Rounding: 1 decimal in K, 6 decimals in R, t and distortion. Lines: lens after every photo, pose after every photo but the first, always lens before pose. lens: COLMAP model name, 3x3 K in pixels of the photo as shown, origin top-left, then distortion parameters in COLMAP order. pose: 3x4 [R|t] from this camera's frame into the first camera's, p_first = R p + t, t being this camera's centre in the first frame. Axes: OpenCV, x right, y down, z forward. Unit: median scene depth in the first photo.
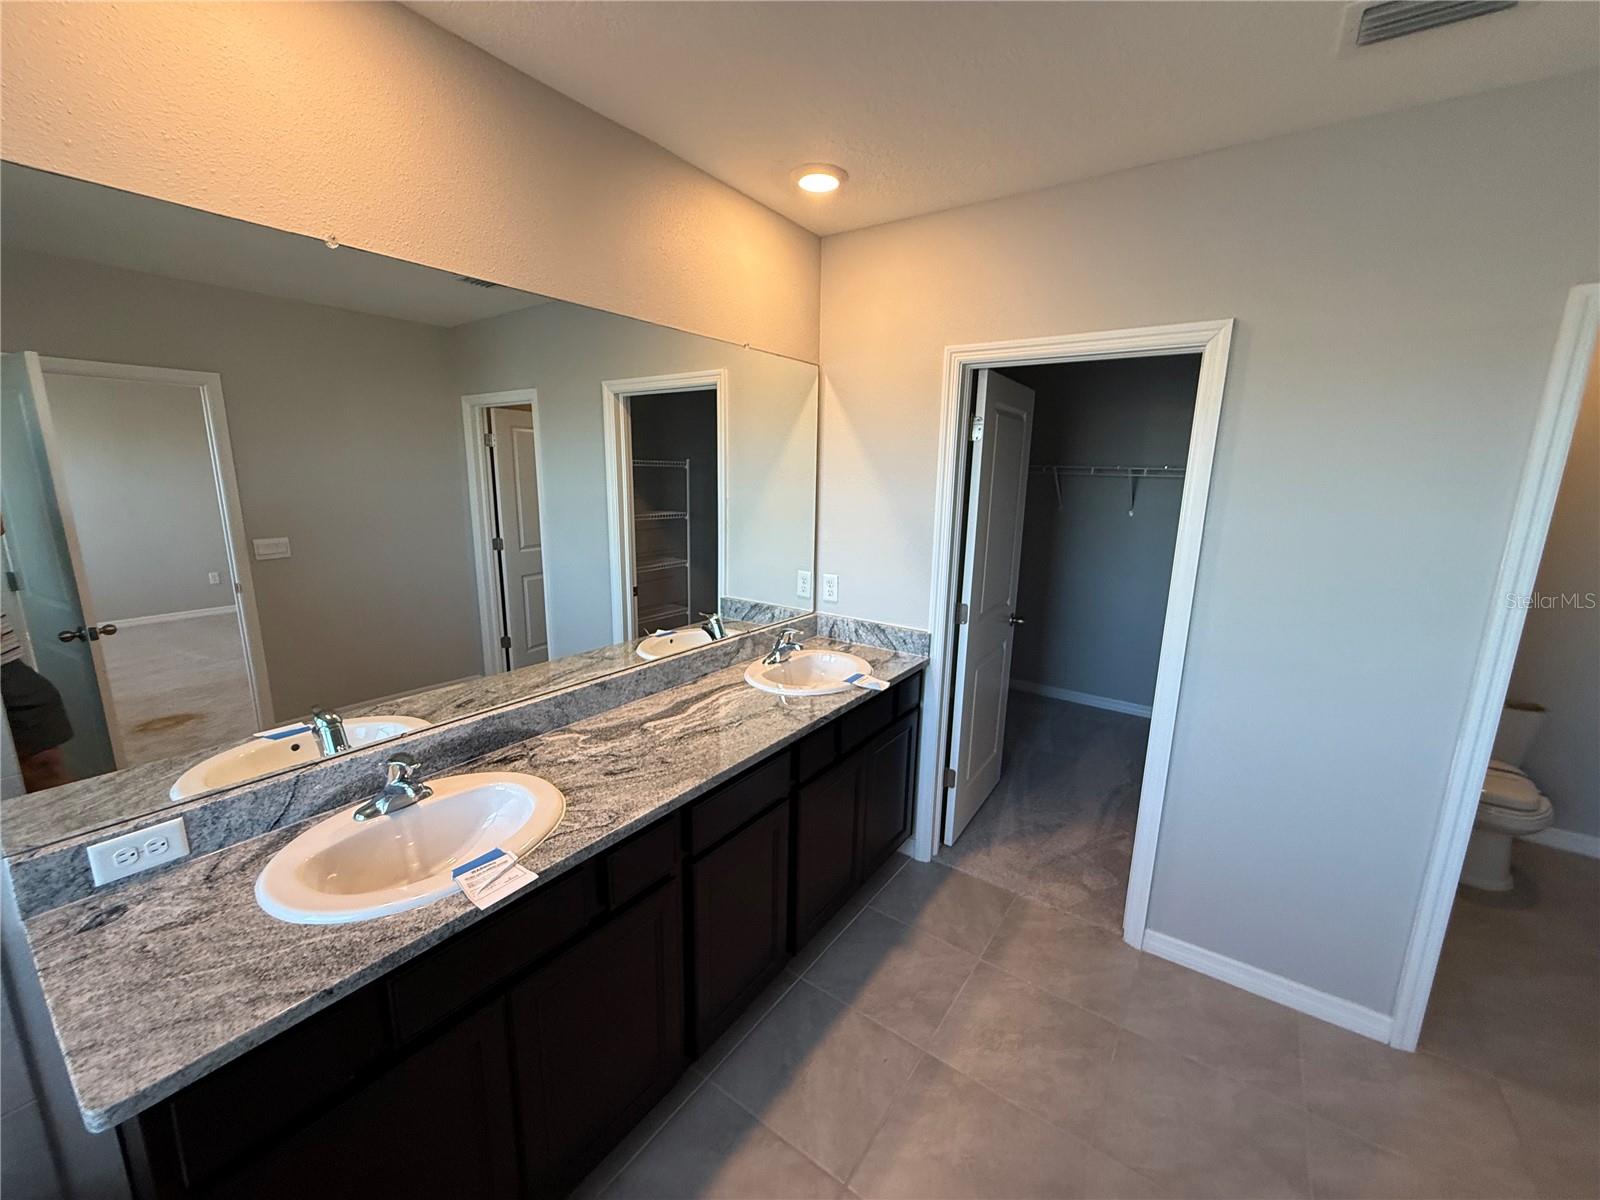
lens RADIAL K [[634.3, 0, 799.6], [0, 634.3, 601.6], [0, 0, 1]] dist [0.002484, 0.000097]
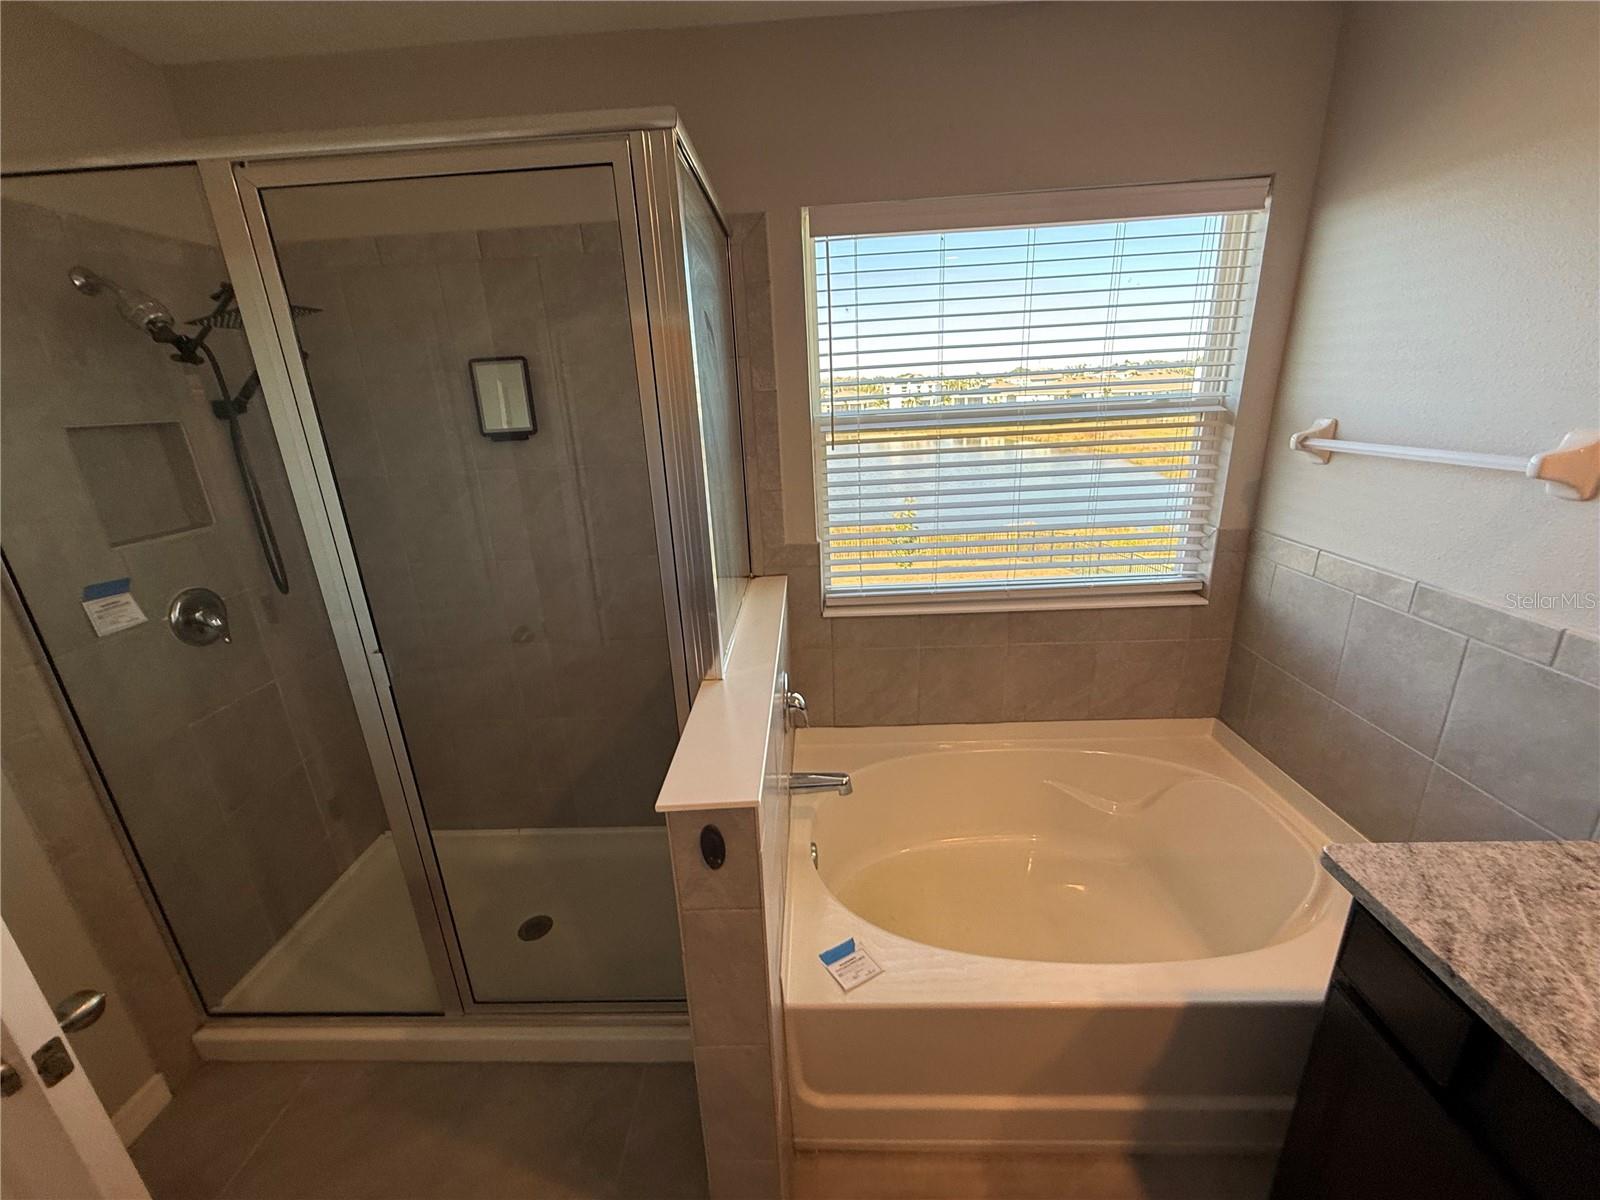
lens RADIAL K [[634.3, 0, 795.9], [0, 634.3, 598.3], [0, 0, 1]] dist [0.002484, 0.000097]
pose [[-0.834767, 0.192434, -0.515881, 0.374718], [-0.078106, 0.886077, 0.456910, -0.178919], [0.545035, 0.421707, -0.724638, 0.924542]]
